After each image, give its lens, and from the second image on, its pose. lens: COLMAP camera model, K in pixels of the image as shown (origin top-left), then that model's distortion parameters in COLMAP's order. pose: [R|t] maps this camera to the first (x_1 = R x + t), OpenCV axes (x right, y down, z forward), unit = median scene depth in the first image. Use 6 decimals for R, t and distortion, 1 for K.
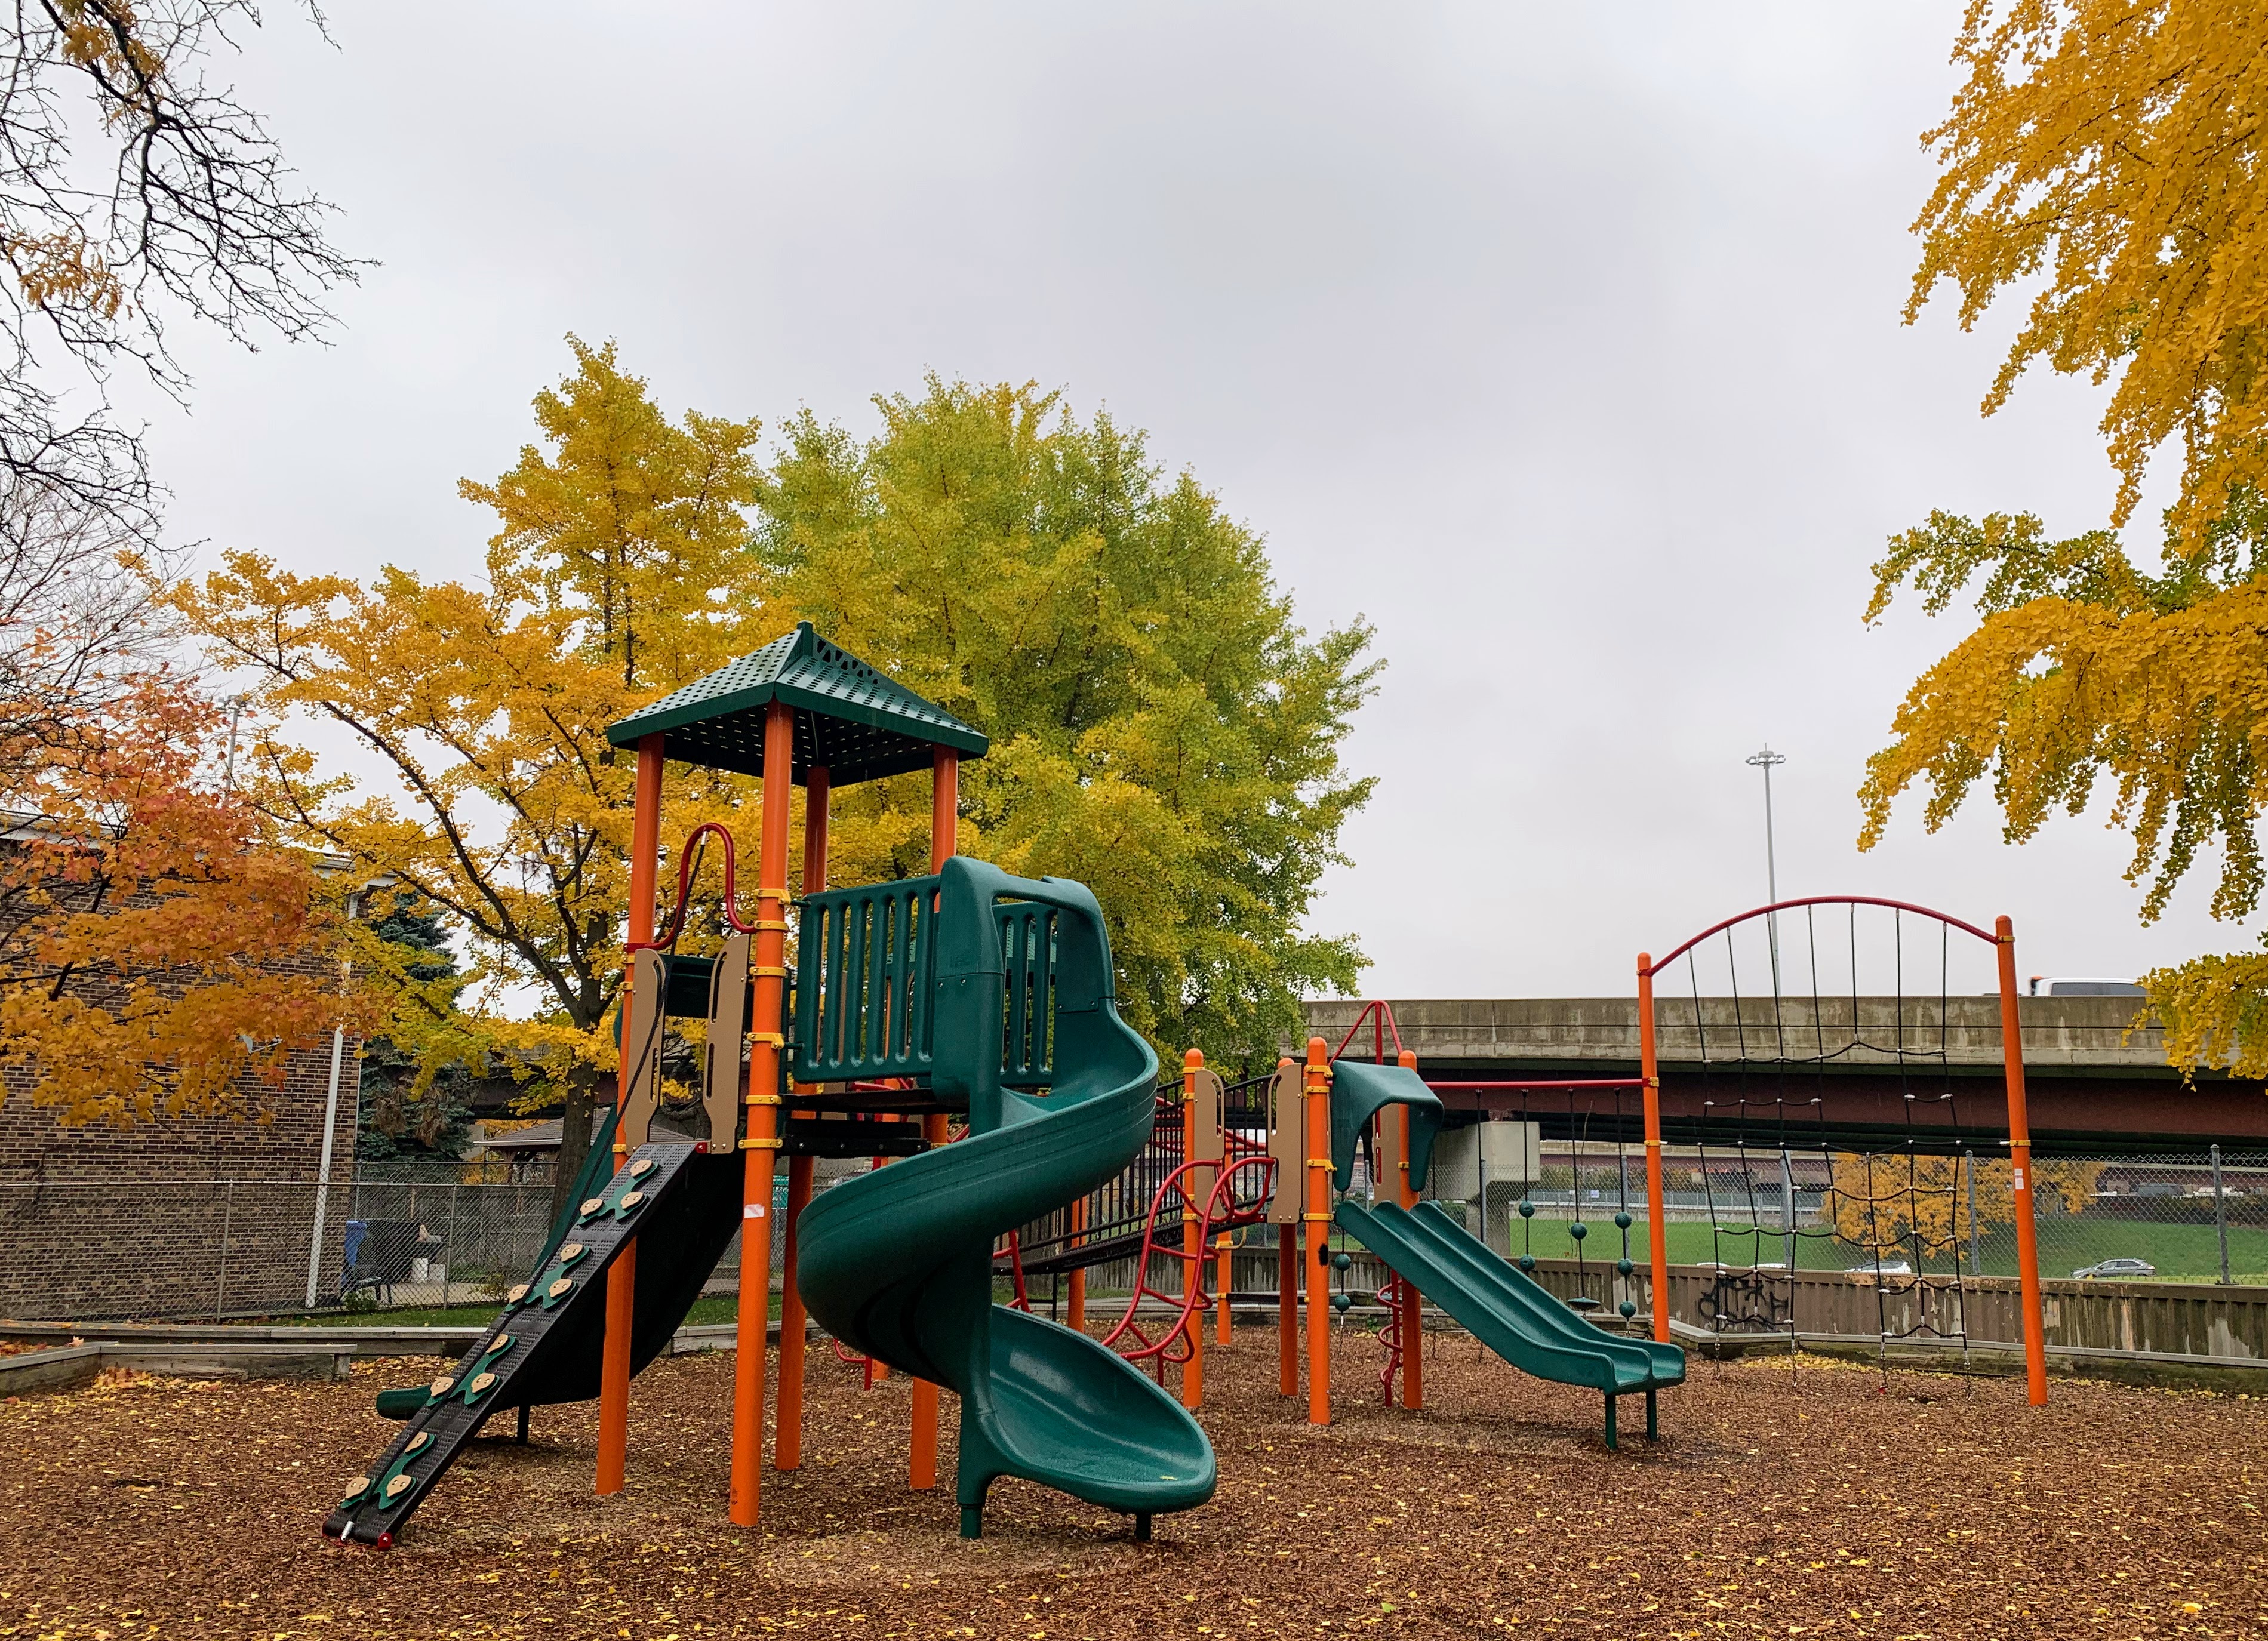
lens RADIAL K [[1829.6, 0, 1226.1], [0, 1829.6, 875.1], [0, 0, 1]] dist [0.048678, -0.062623]
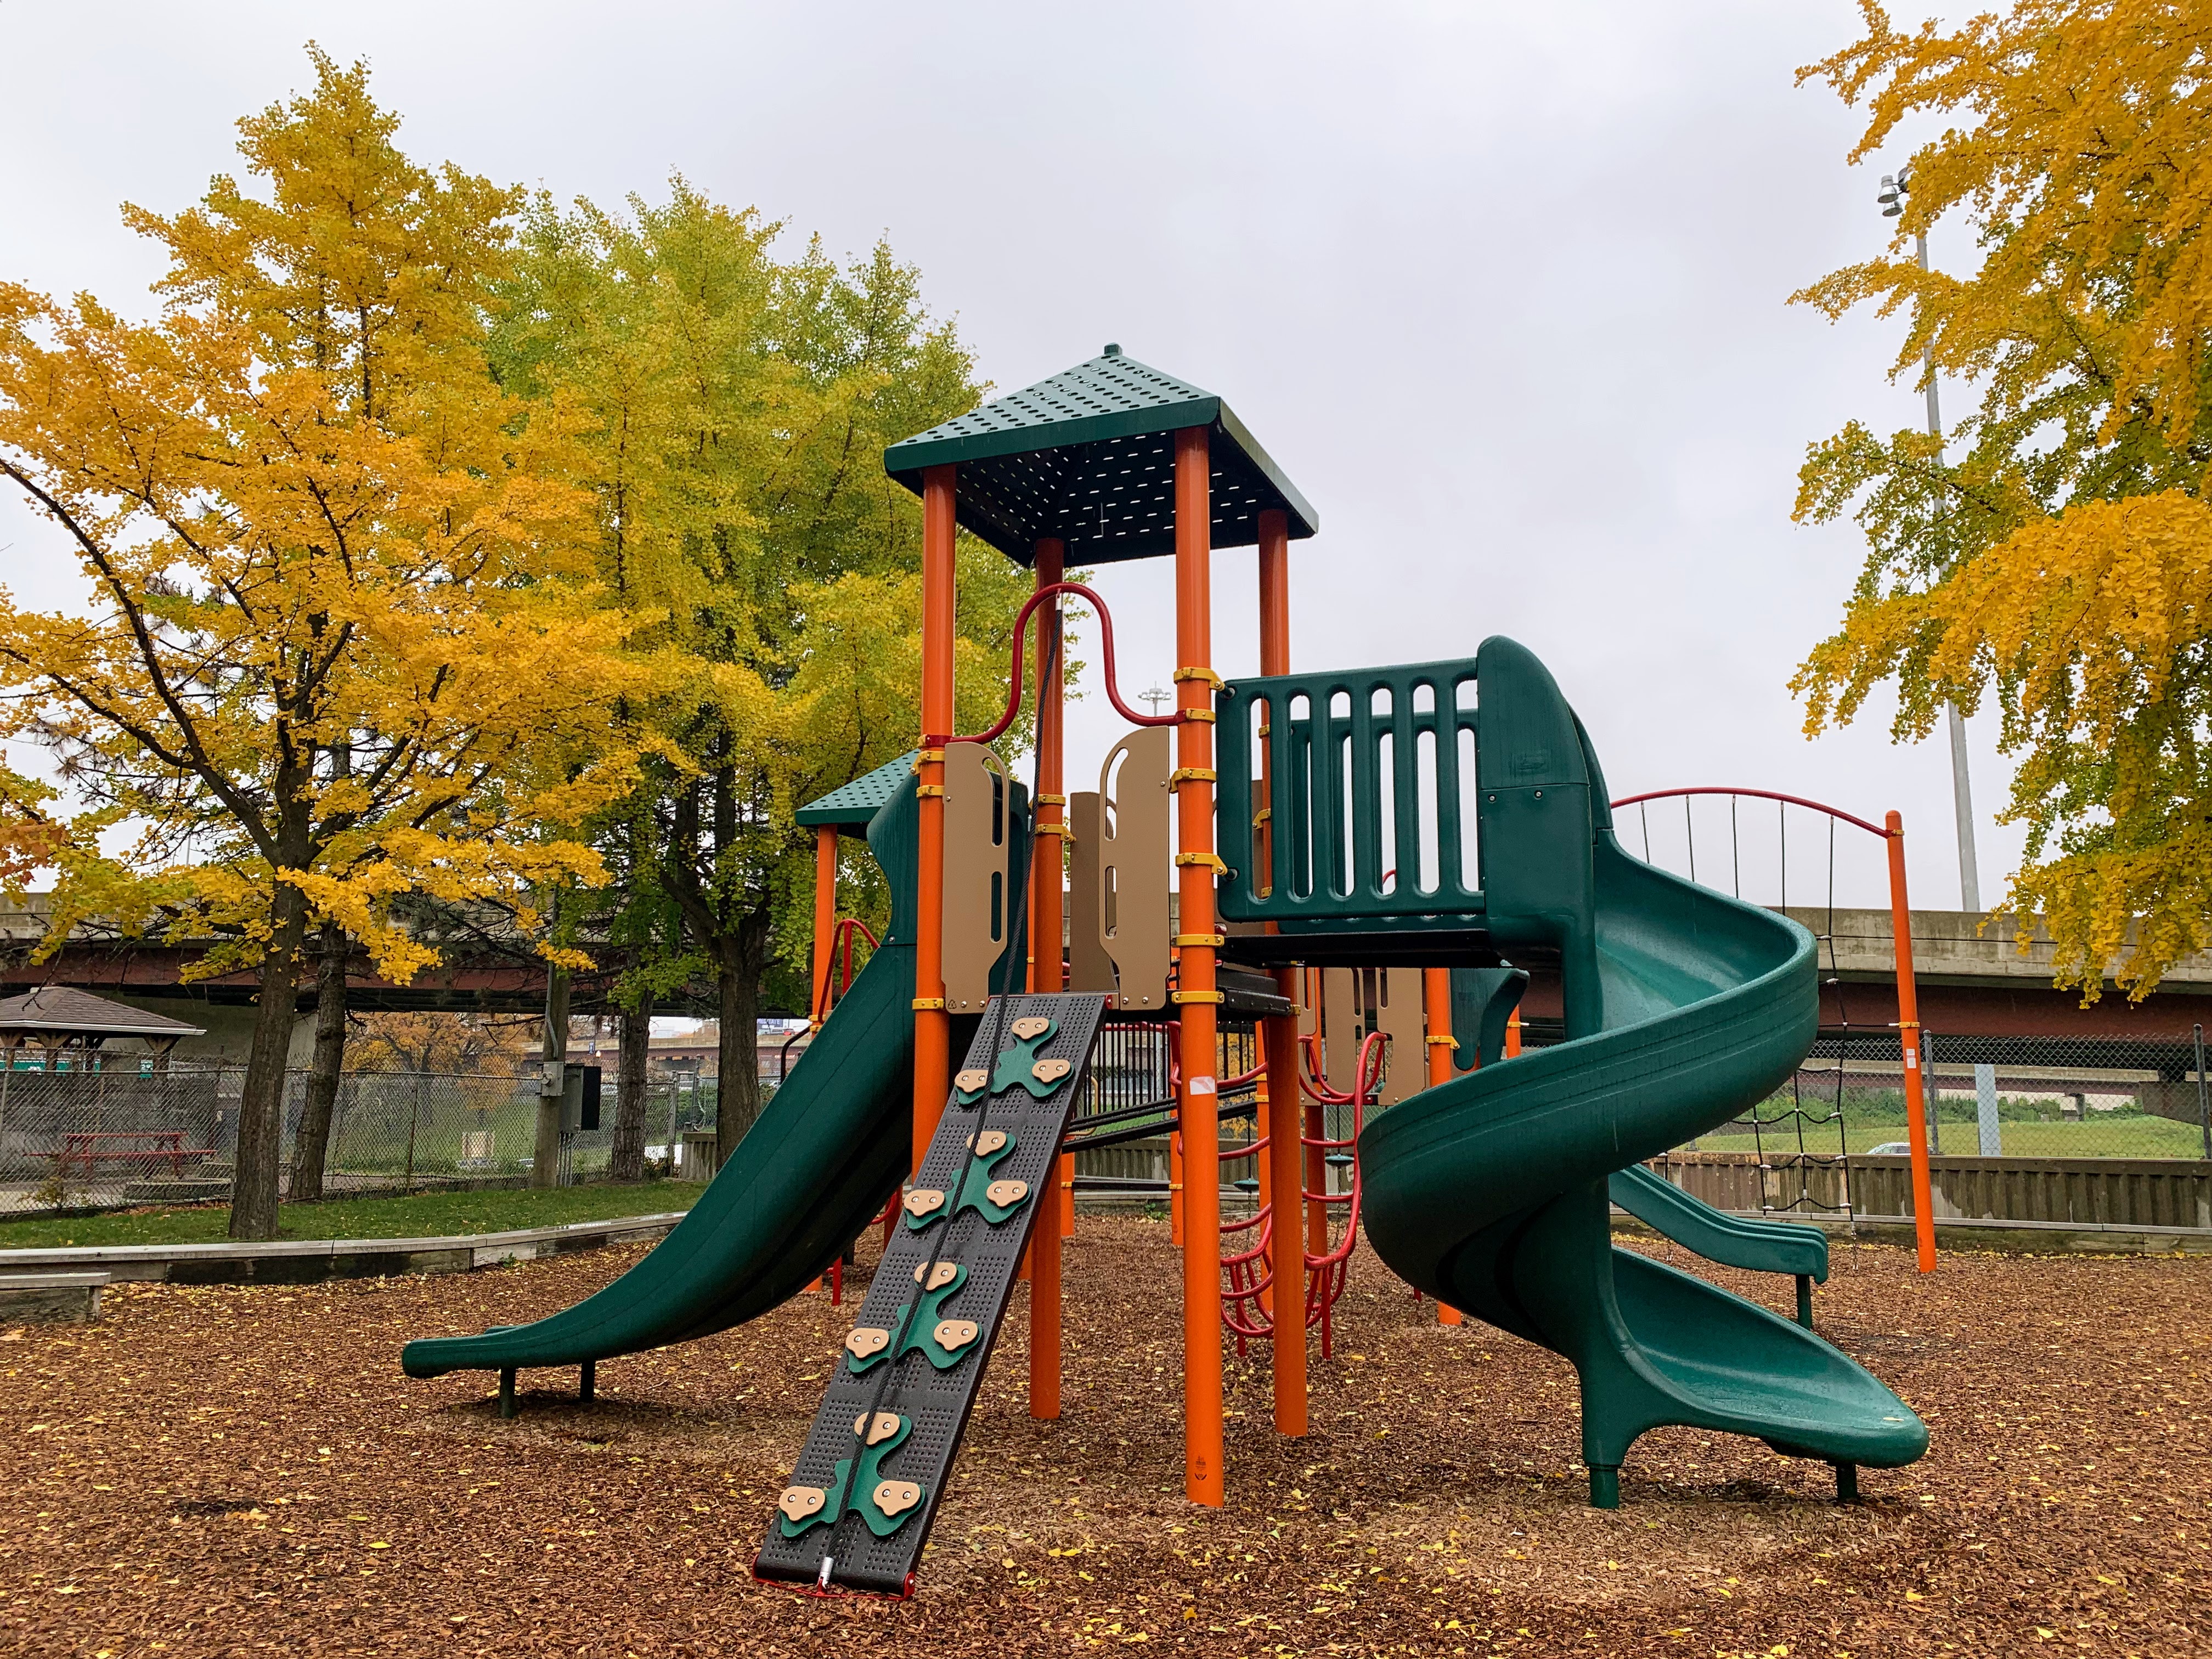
lens RADIAL K [[1683.7, 0, 1113.3], [0, 1683.7, 808.9], [0, 0, 1]] dist [0.010579, 0.005182]
pose [[0.952316, 0.045896, 0.301640, -0.286467], [-0.048743, 0.998810, 0.001911, 0.039532], [-0.301193, -0.016523, 0.953420, 0.202248]]
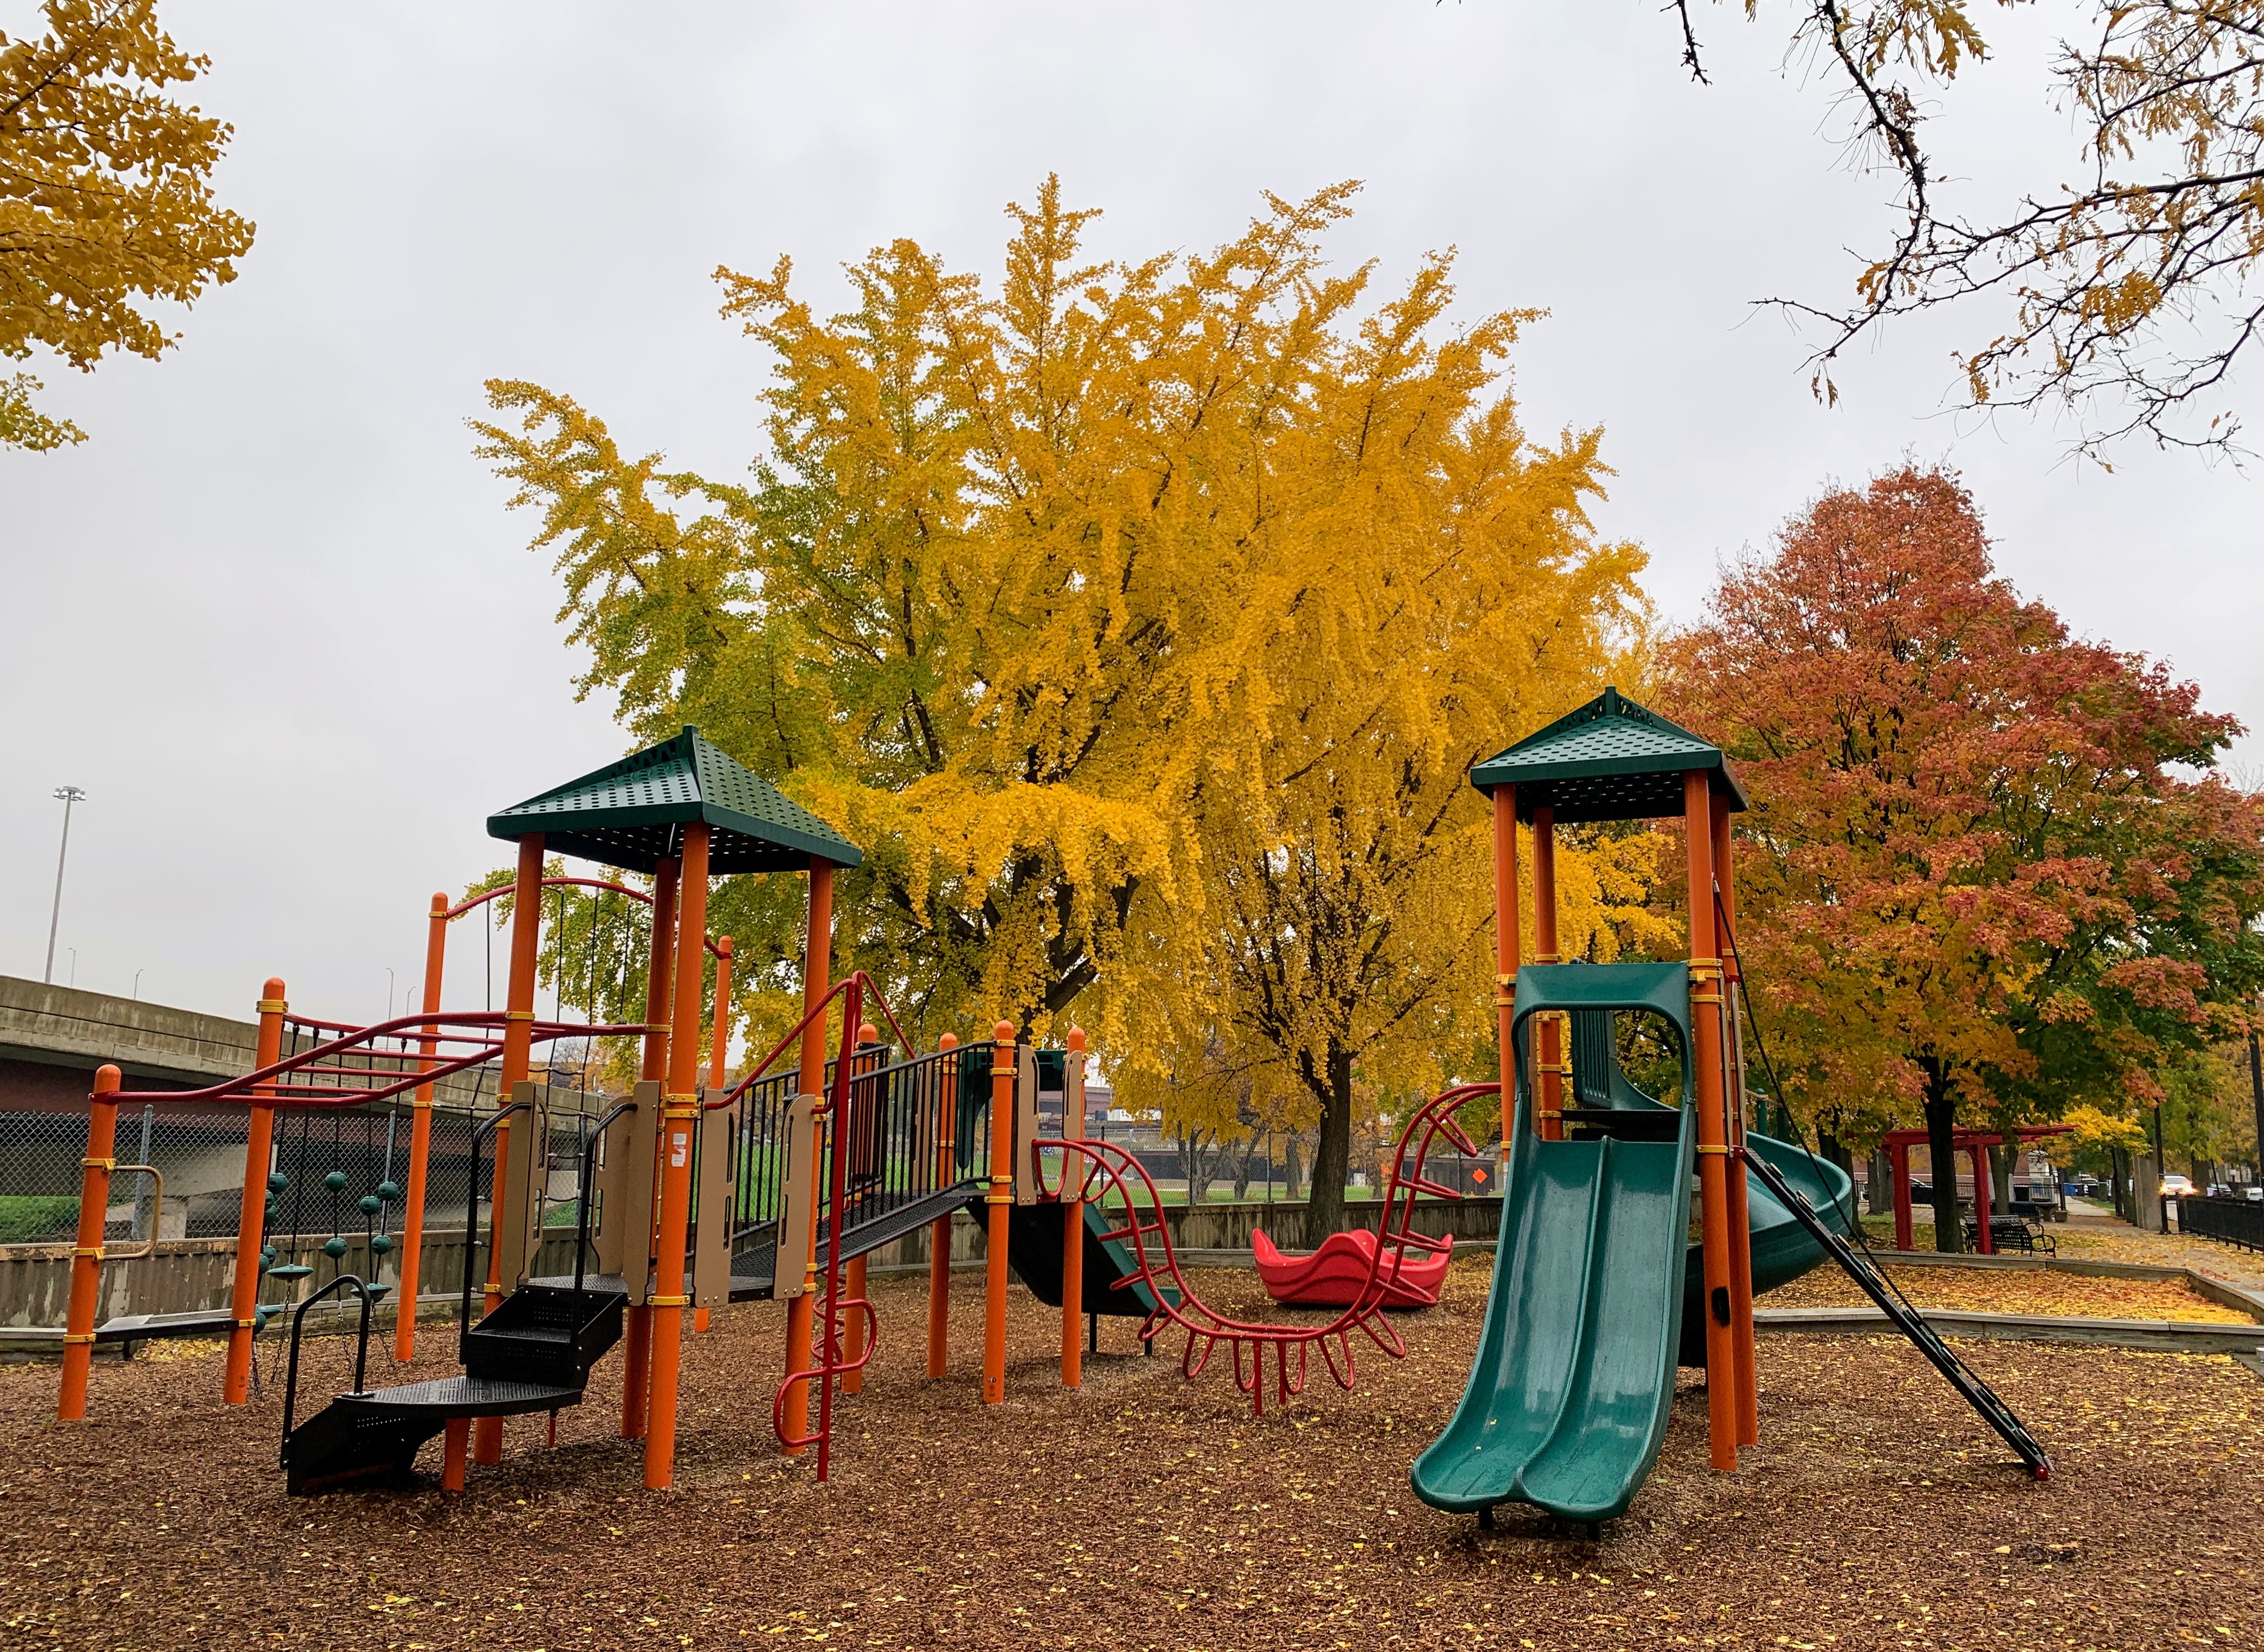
lens RADIAL K [[1776.4, 0, 1126.7], [0, 1776.4, 822.8], [0, 0, 1]] dist [-0.016791, -0.001810]
pose [[-0.267450, 0.168222, 0.948774, -0.762951], [-0.177103, 0.959286, -0.220009, 0.156219], [-0.947156, -0.226872, -0.226769, 0.988350]]
